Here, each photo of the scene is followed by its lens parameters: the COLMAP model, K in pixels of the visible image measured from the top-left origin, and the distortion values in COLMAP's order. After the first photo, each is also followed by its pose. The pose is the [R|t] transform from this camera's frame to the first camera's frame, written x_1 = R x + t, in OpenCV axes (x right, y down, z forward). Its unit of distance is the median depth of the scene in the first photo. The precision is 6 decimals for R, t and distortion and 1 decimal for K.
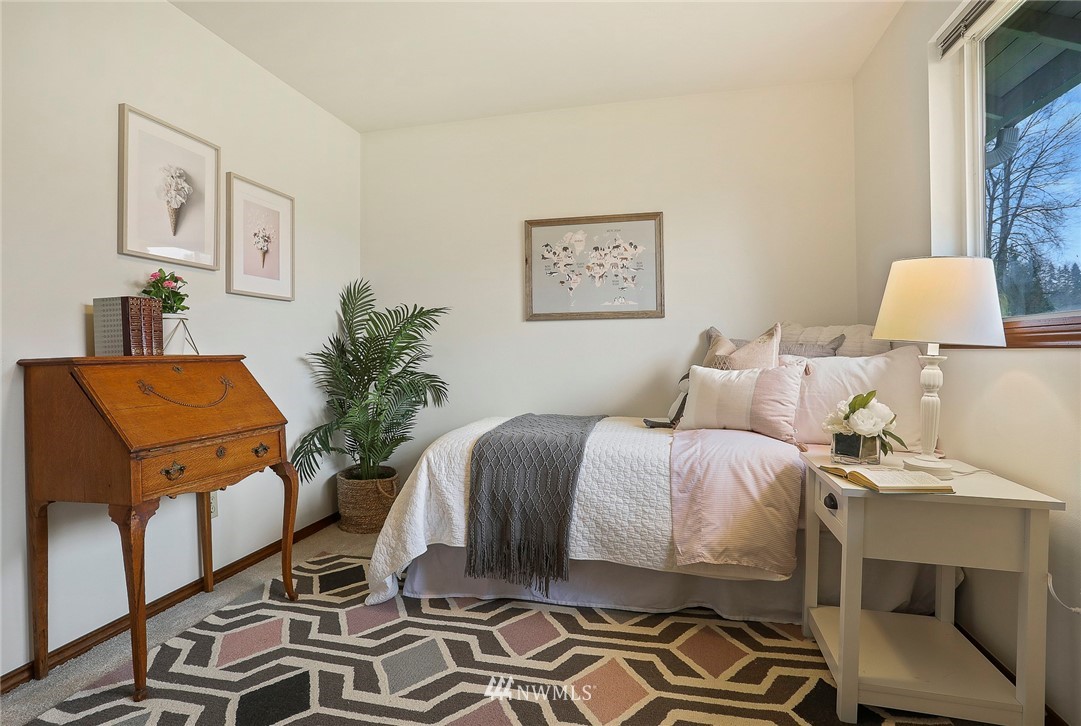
lens RADIAL K [[547.5, 0, 537.8], [0, 547.5, 352.0], [0, 0, 1]] dist [-0.048201, 0.000820]
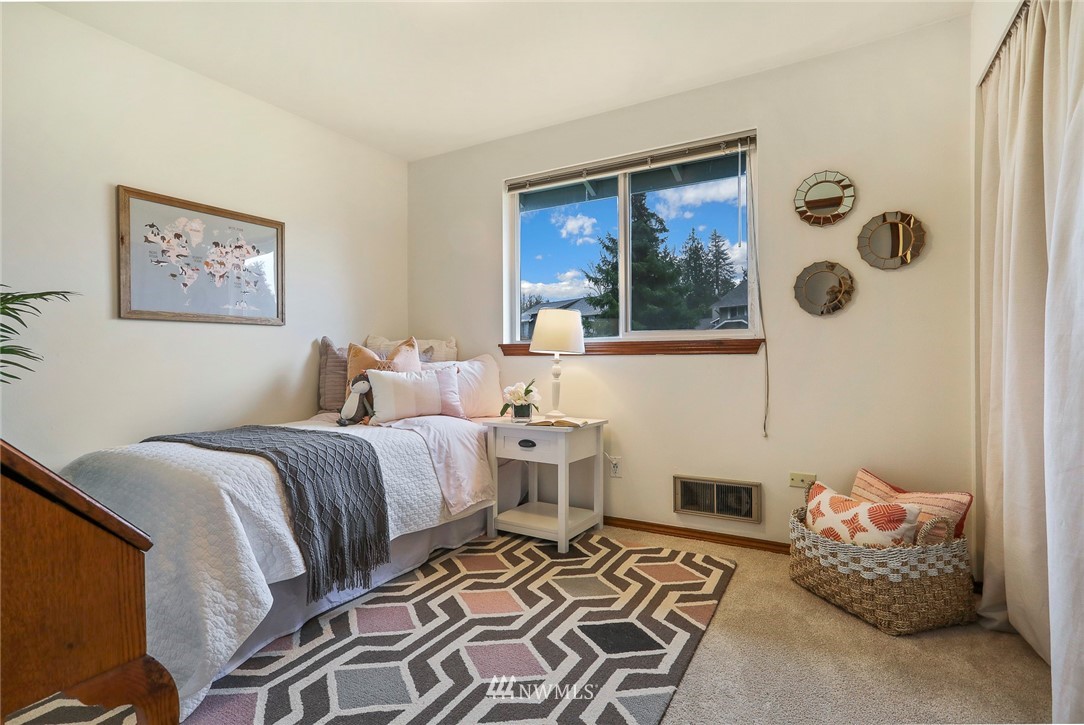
lens RADIAL K [[532.5, 0, 540.2], [0, 532.5, 356.0], [0, 0, 1]] dist [-0.064817, 0.036945]
pose [[0.281076, 0.005867, 0.959668, -0.836704], [0.008311, 0.999929, -0.008547, 0.009554], [-0.959650, 0.010378, 0.281007, 0.369591]]
